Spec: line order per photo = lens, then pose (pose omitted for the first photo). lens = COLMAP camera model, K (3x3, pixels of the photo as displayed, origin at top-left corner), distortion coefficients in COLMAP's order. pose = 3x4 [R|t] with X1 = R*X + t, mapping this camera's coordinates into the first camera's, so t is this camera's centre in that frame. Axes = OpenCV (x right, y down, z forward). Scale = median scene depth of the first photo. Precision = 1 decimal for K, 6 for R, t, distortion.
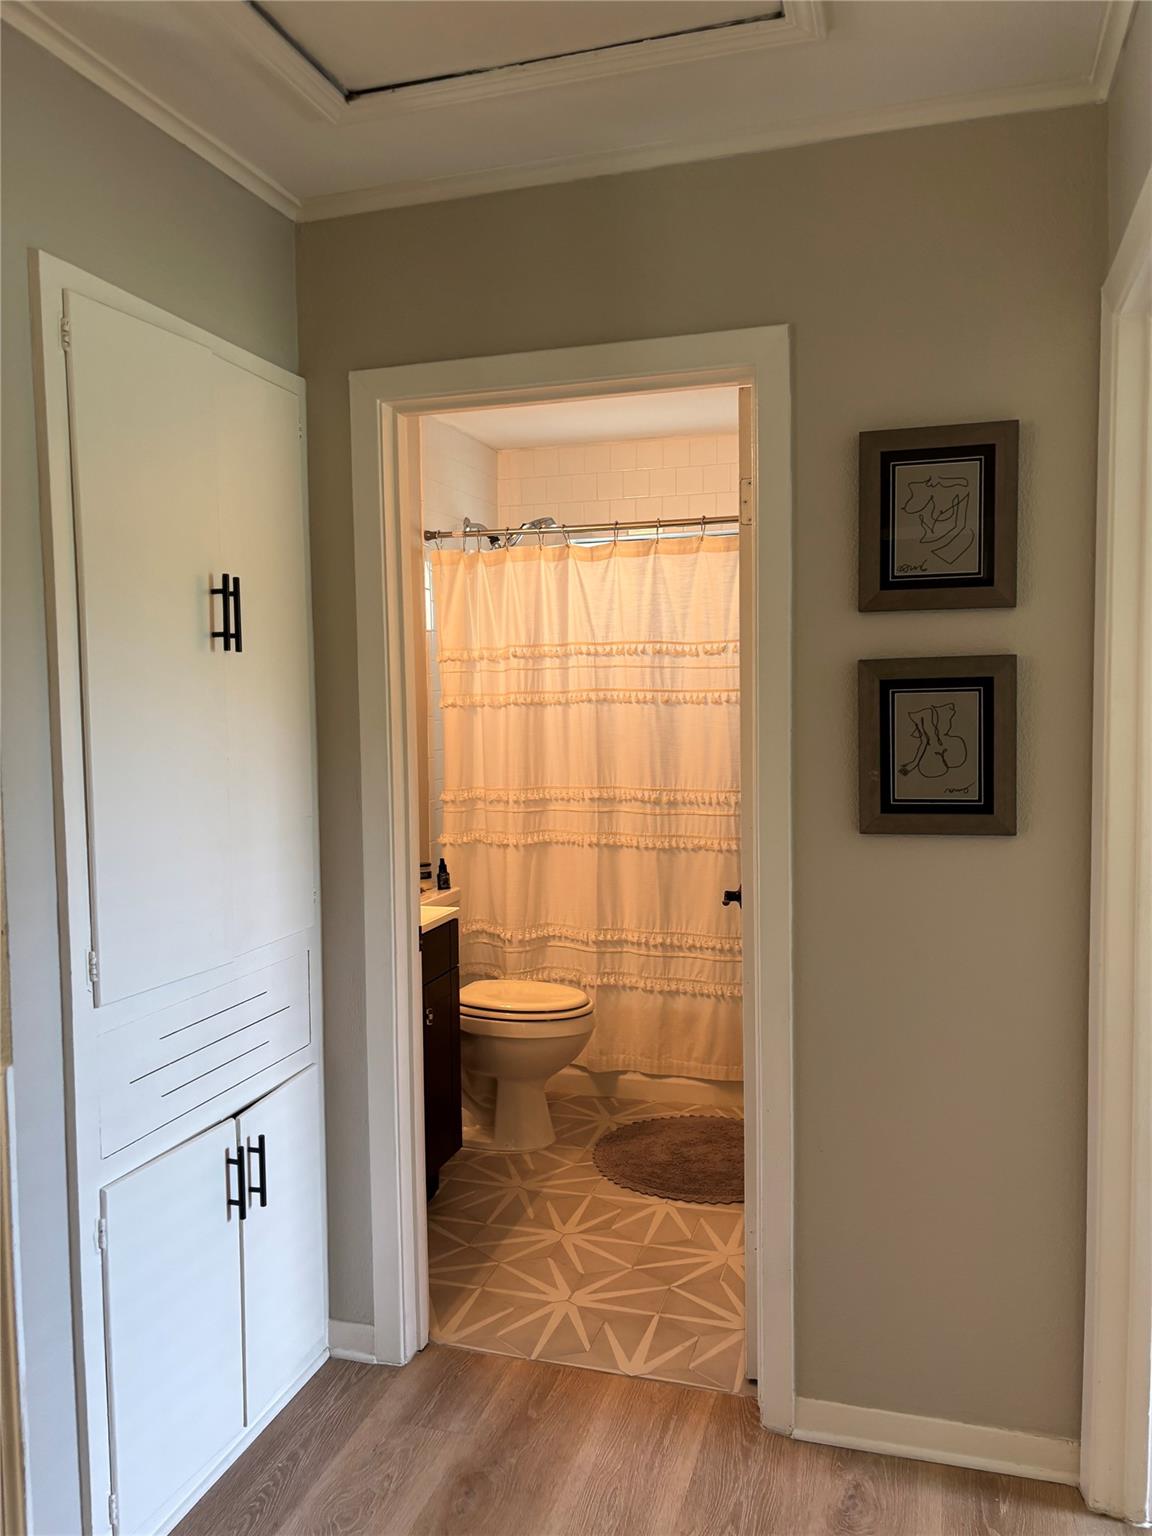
lens RADIAL K [[1170.9, 0, 575.1], [0, 1170.9, 769.0], [0, 0, 1]] dist [0.047419, -0.050363]
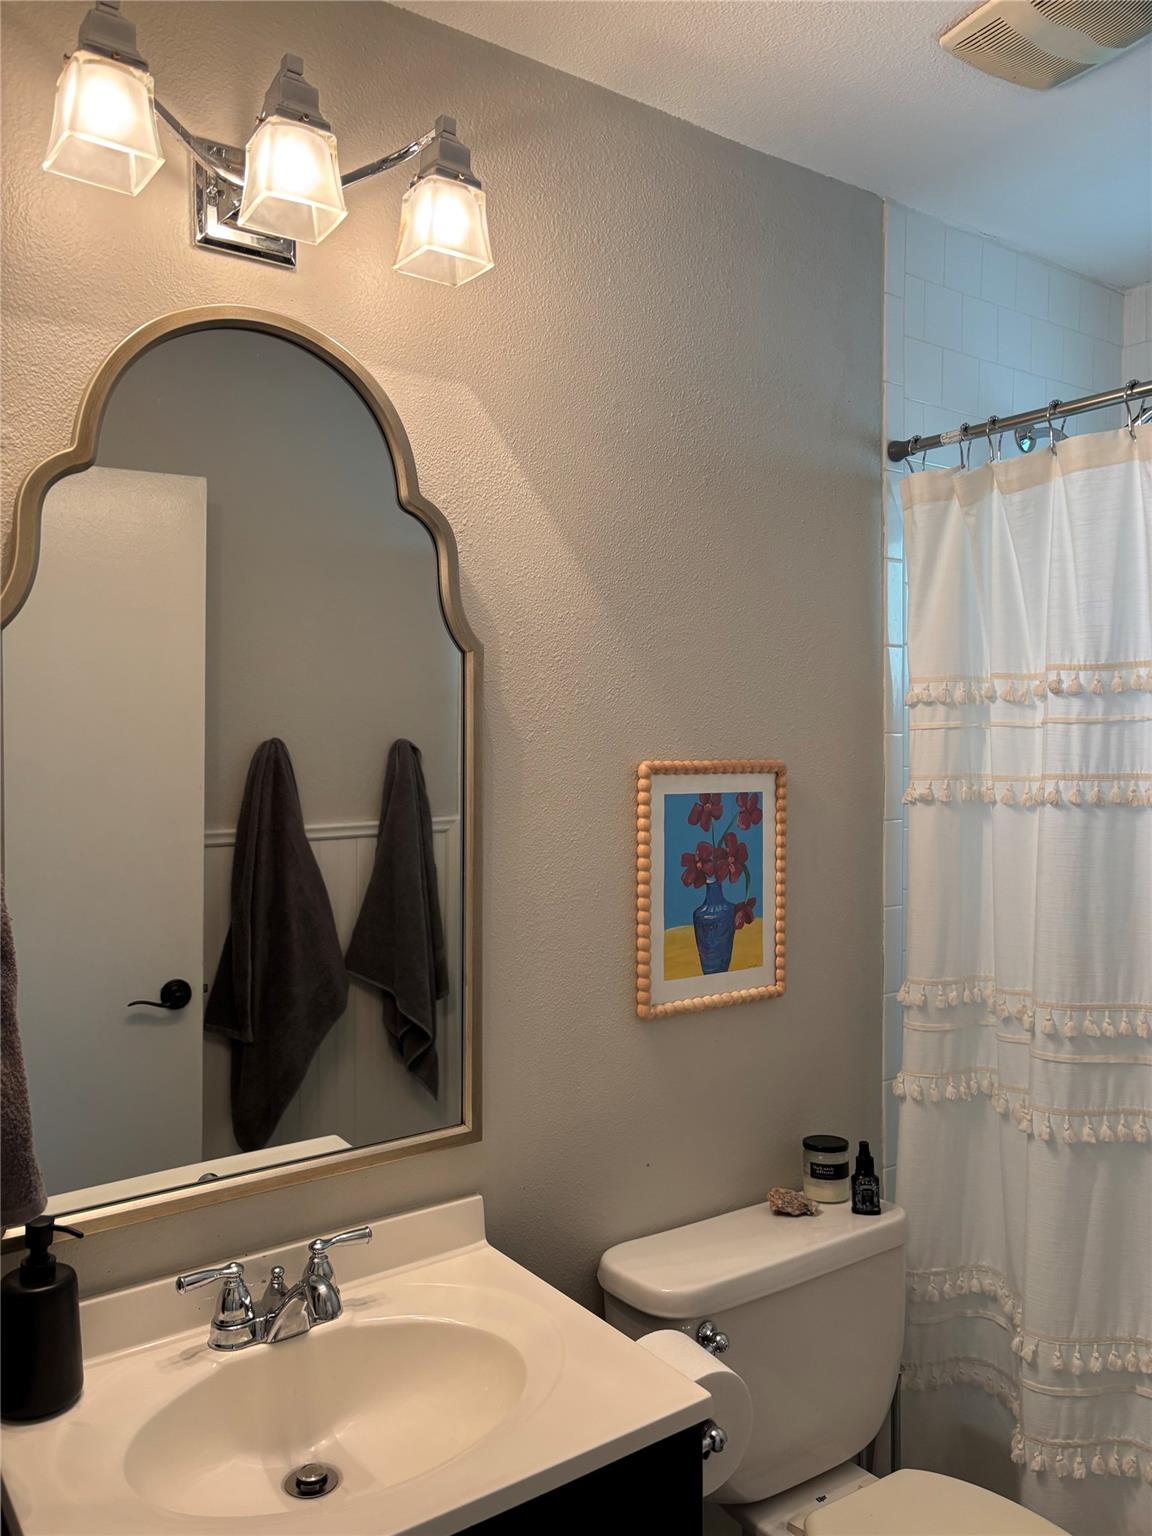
lens RADIAL K [[1170.9, 0, 573.0], [0, 1170.9, 757.4], [0, 0, 1]] dist [0.047419, -0.050363]
pose [[0.796247, 0.014362, -0.604801, 0.067296], [-0.044360, 0.998413, -0.034693, -0.049058], [0.603343, 0.054453, 0.795621, 0.545514]]
